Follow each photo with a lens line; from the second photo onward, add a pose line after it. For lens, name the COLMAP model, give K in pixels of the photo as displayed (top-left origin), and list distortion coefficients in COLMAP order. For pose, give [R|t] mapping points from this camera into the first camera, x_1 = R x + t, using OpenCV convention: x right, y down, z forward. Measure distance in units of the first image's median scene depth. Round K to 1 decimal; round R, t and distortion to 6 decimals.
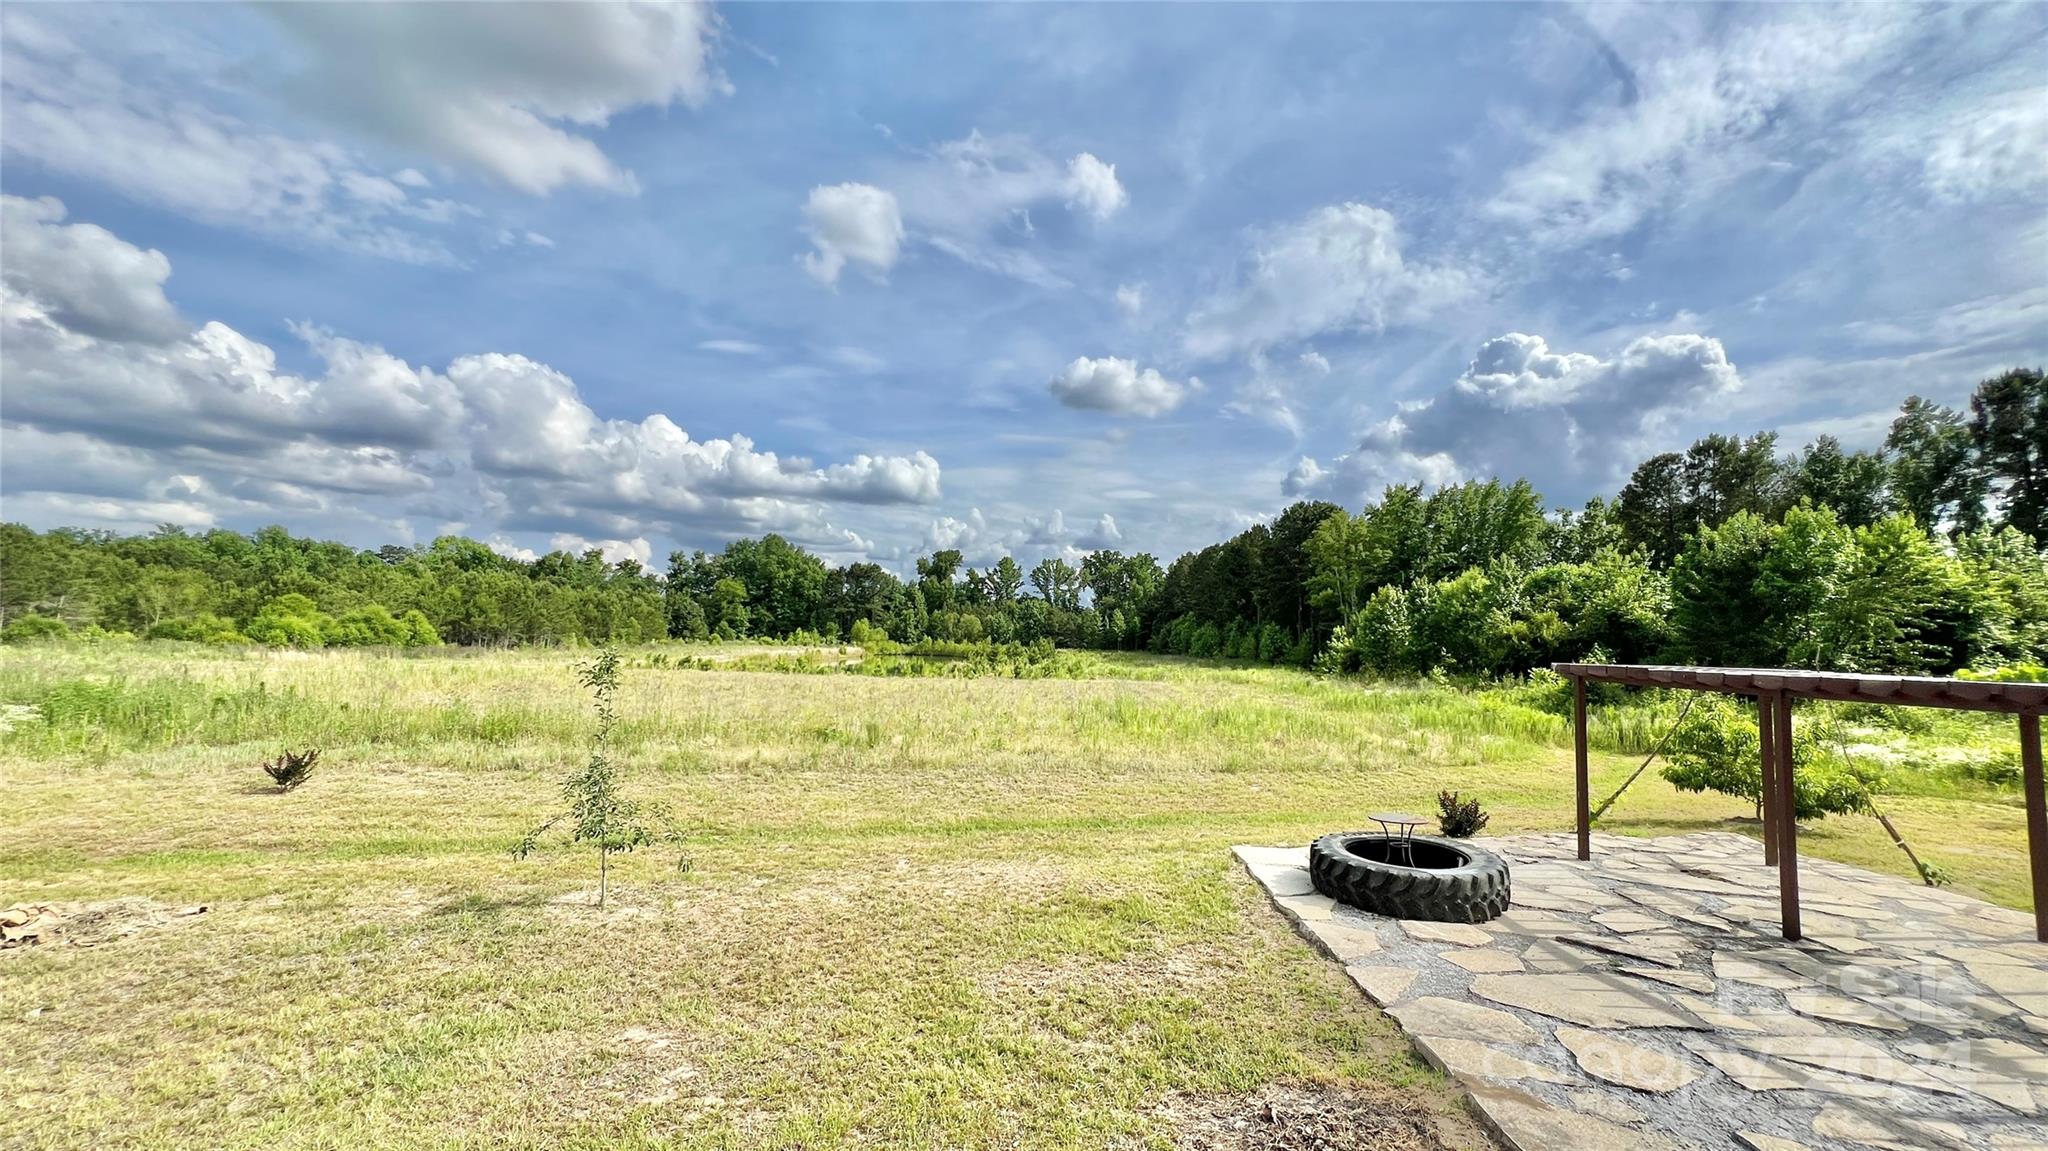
lens RADIAL K [[831.9, 0, 1024.0], [0, 831.9, 575.5], [0, 0, 1]] dist [-0.000137, -0.000088]
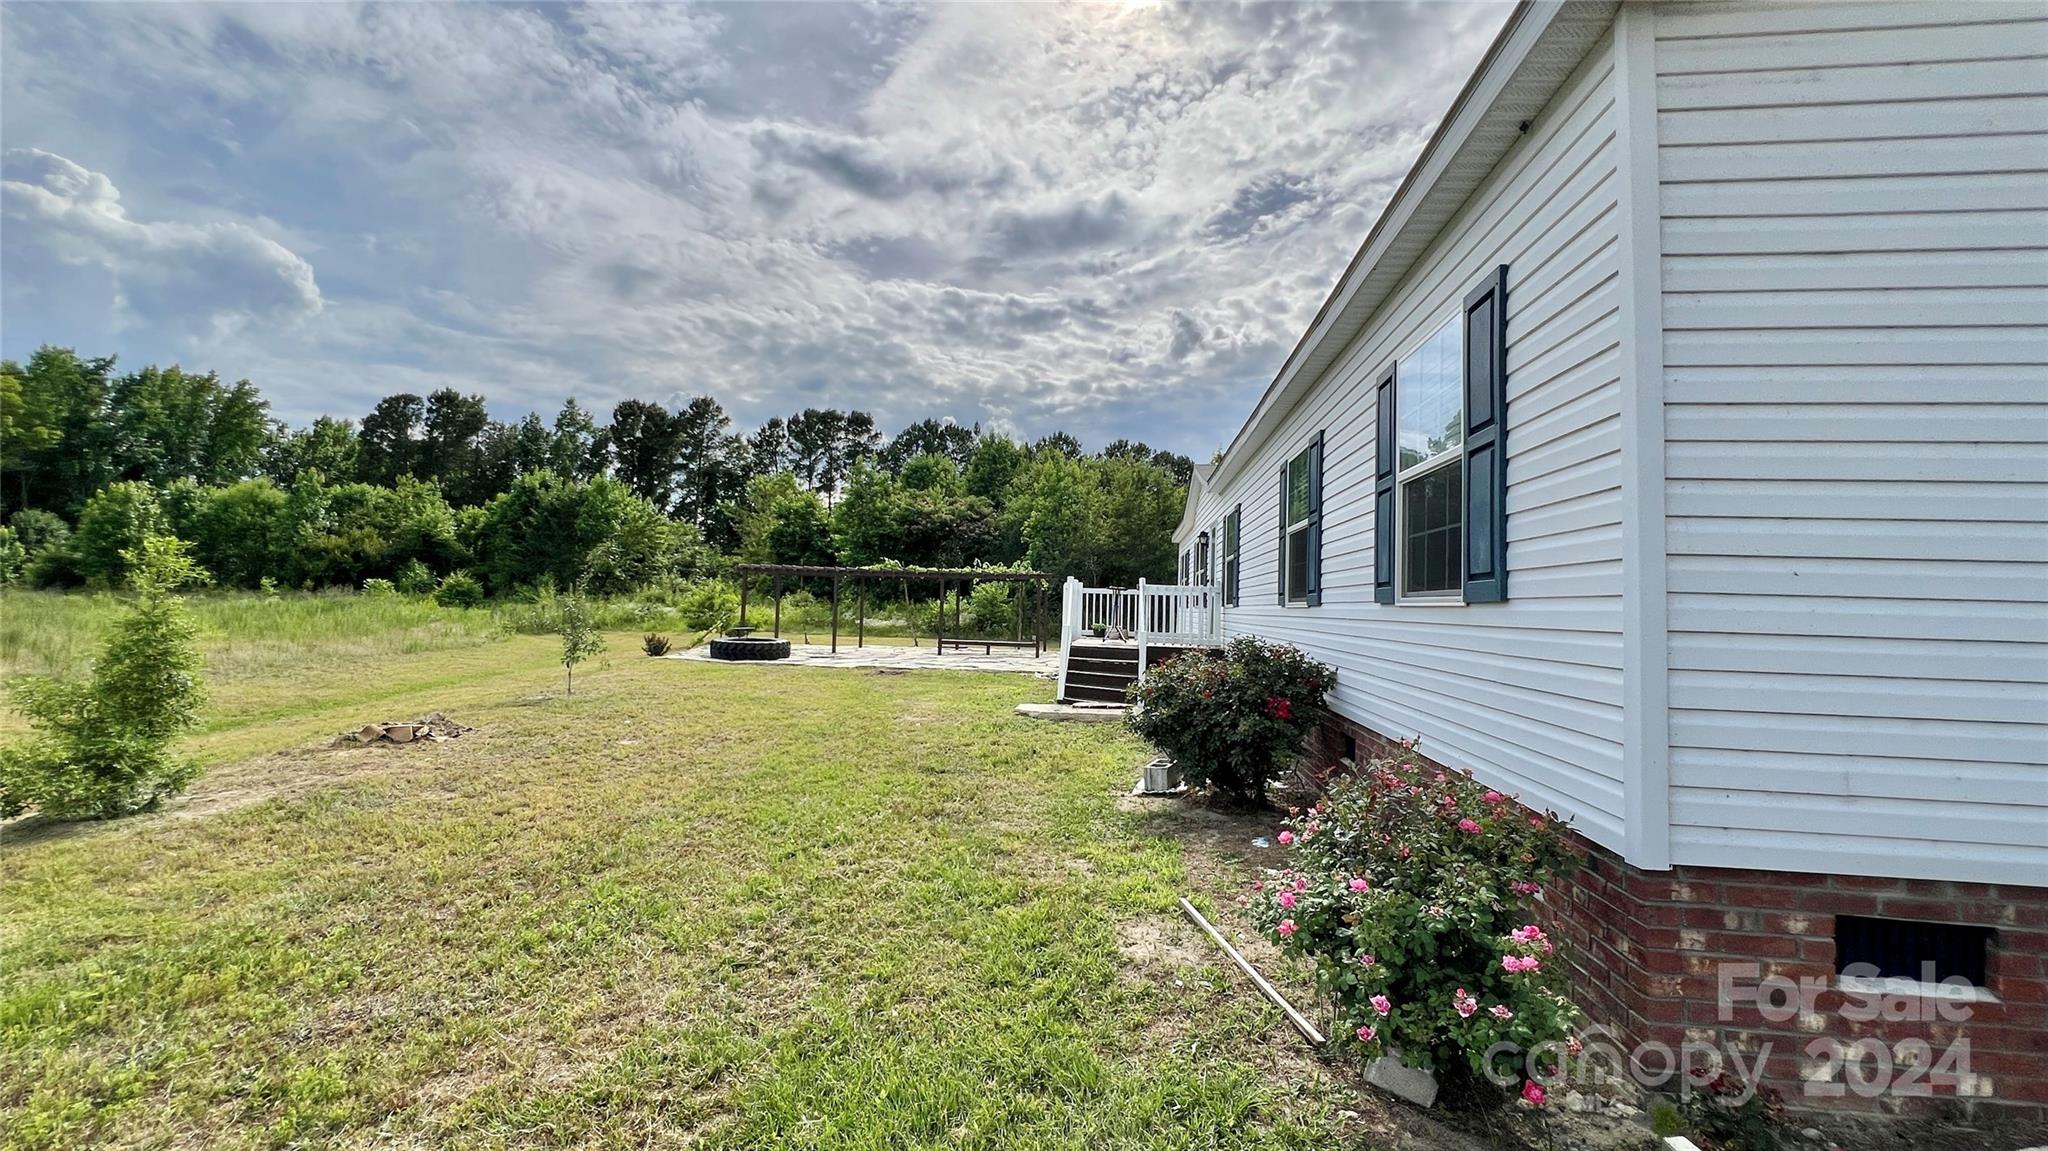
lens RADIAL K [[817.5, 0, 1020.7], [0, 817.5, 572.3], [0, 0, 1]] dist [-0.004497, 0.003747]
pose [[0.146446, 0.012505, 0.989140, -0.193170], [-0.102952, 0.994683, 0.002667, 0.005923], [-0.983847, -0.102225, 0.146955, -0.005635]]
